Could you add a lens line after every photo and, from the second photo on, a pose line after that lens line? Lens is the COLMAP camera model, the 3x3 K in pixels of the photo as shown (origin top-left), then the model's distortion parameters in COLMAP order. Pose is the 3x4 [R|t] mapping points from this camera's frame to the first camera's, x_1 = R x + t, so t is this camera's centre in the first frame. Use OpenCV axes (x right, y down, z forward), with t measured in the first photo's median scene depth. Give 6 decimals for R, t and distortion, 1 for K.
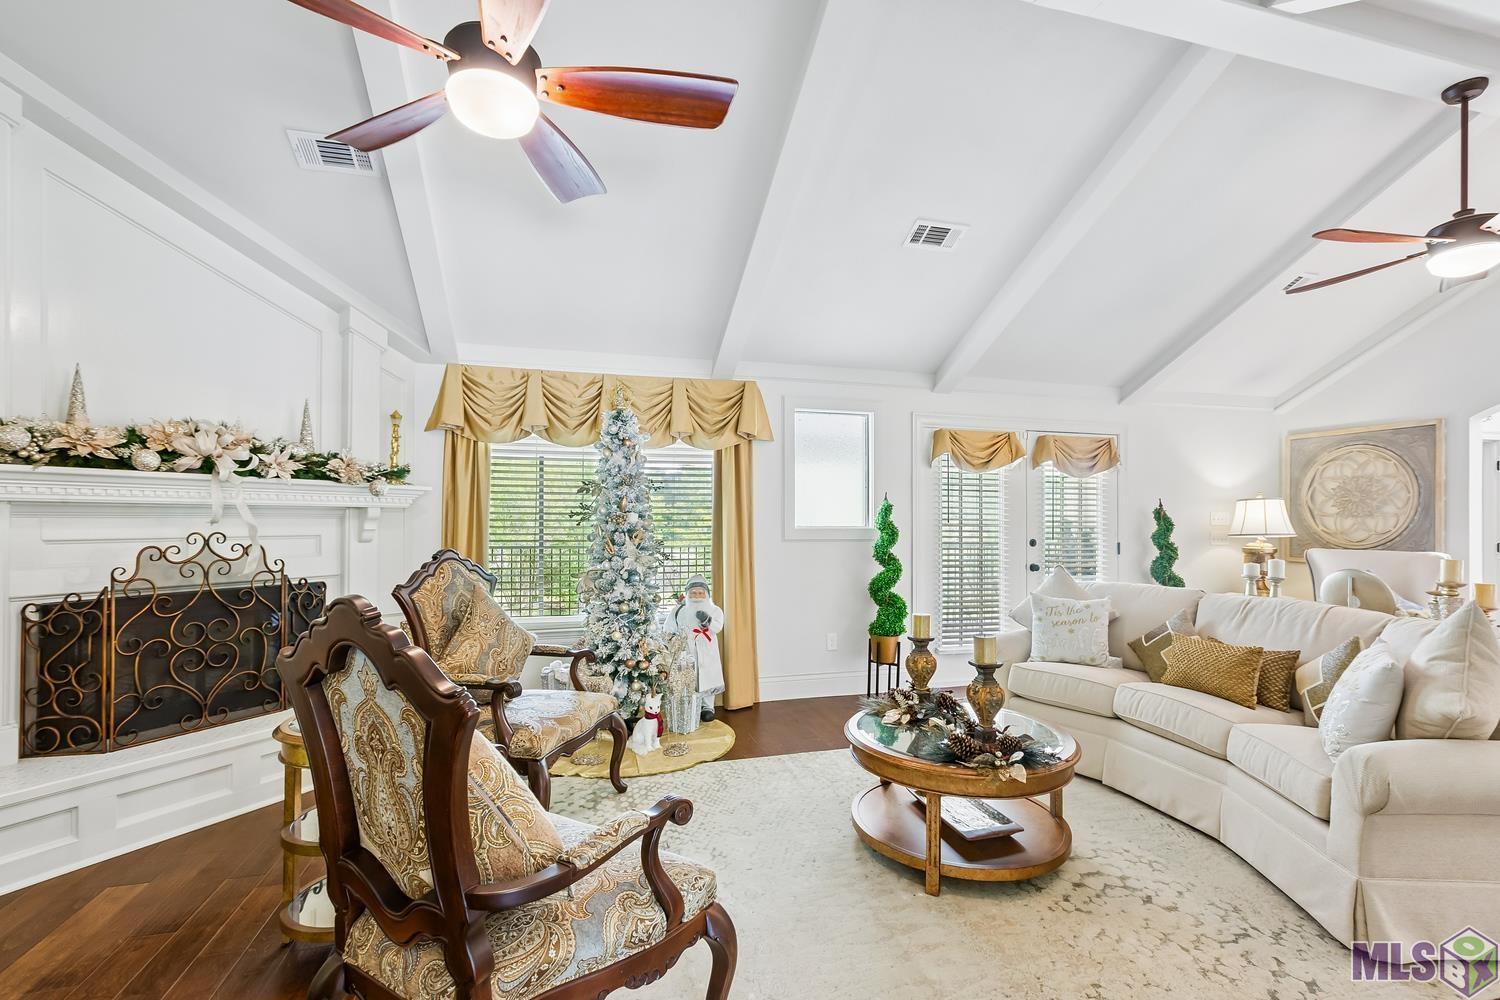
lens RADIAL K [[676.0, 0, 752.1], [0, 676.0, 510.0], [0, 0, 1]] dist [0.002182, -0.000338]
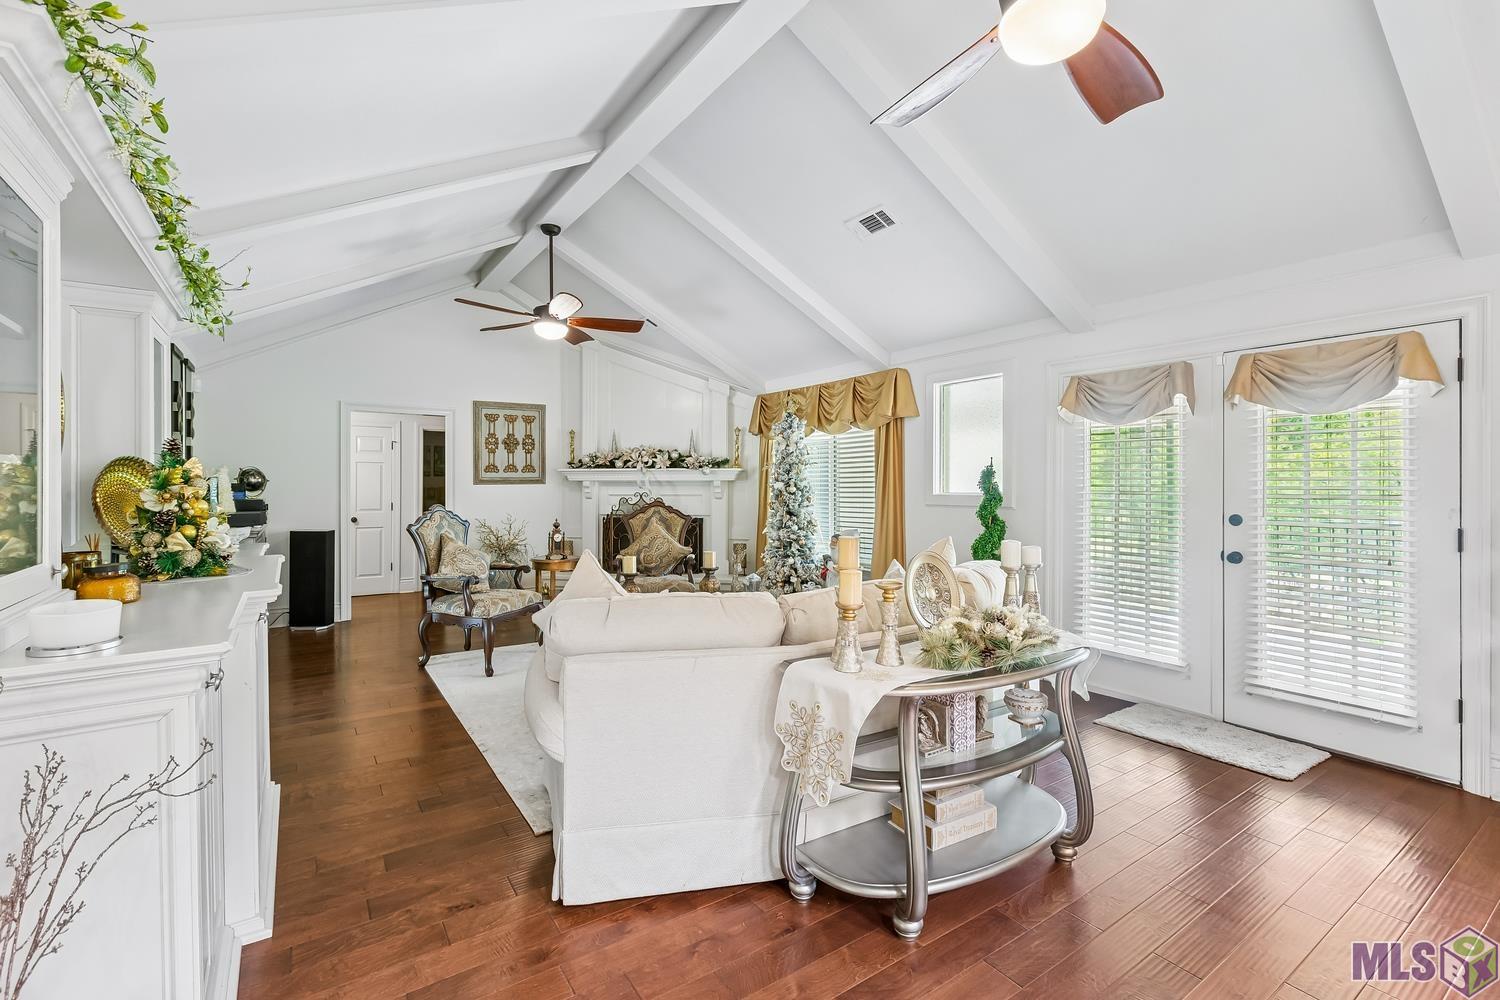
lens RADIAL K [[676.0, 0, 753.6], [0, 676.0, 488.1], [0, 0, 1]] dist [0.002182, -0.000338]
pose [[0.315637, -0.001412, -0.948879, 1.437928], [0.013448, 0.999905, 0.002985, 0.014113], [0.948785, -0.013703, 0.315626, 0.550426]]
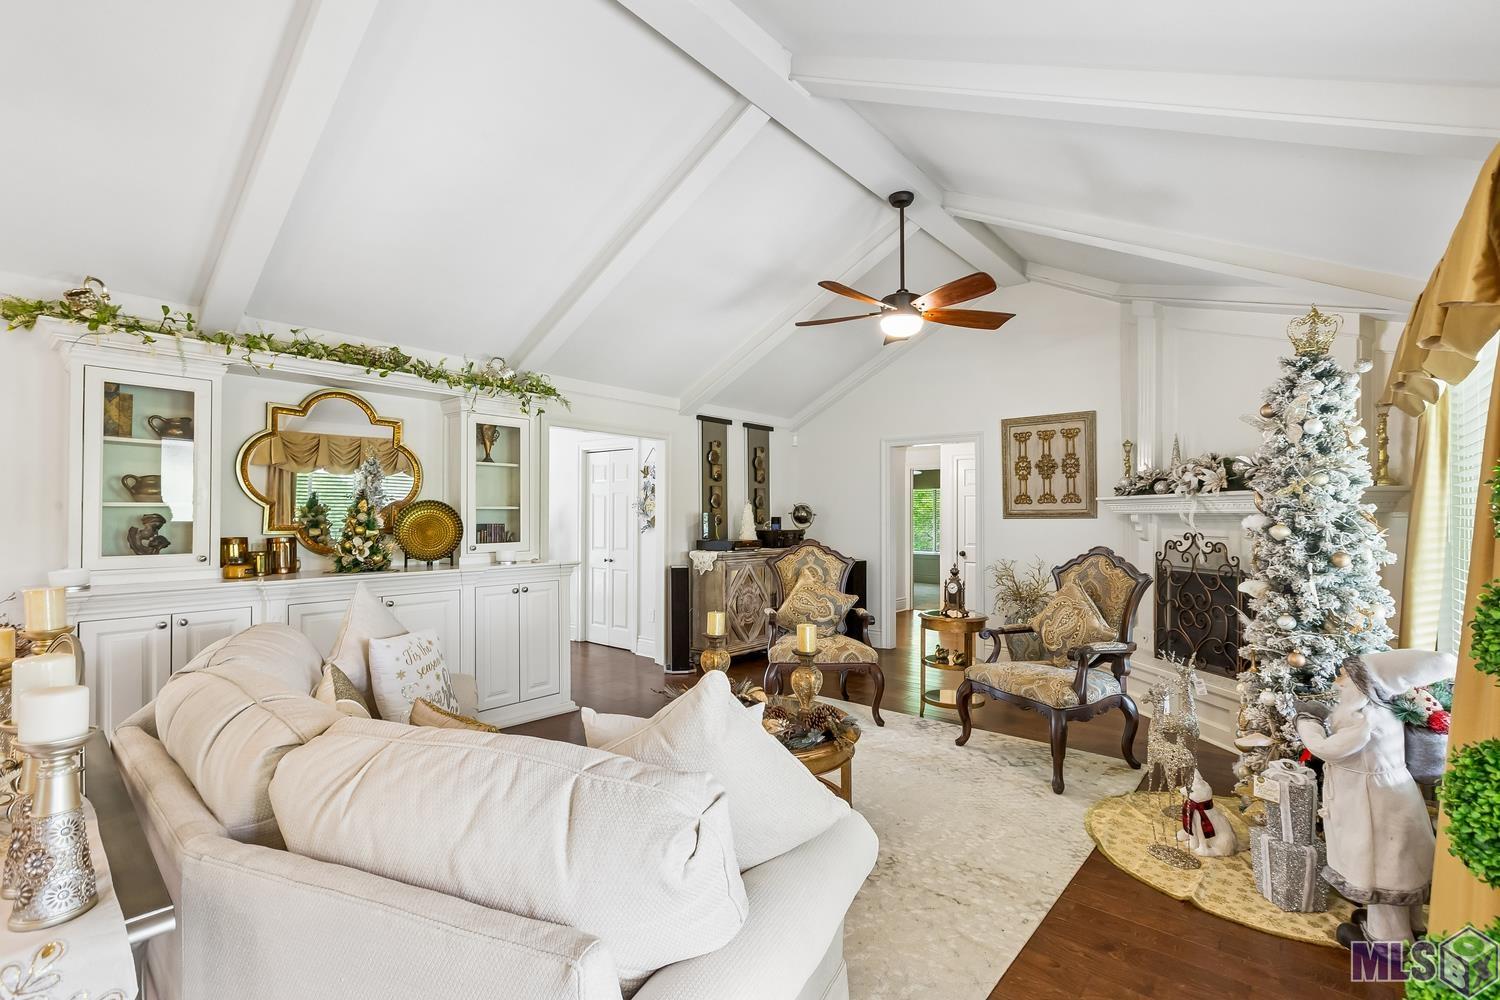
lens RADIAL K [[676.0, 0, 748.2], [0, 676.0, 507.5], [0, 0, 1]] dist [0.002182, -0.000338]
pose [[-0.827185, -0.016482, -0.561687, 0.719428], [-0.001387, 0.999627, -0.027290, 0.017834], [0.561927, -0.021795, -0.826899, 1.486395]]
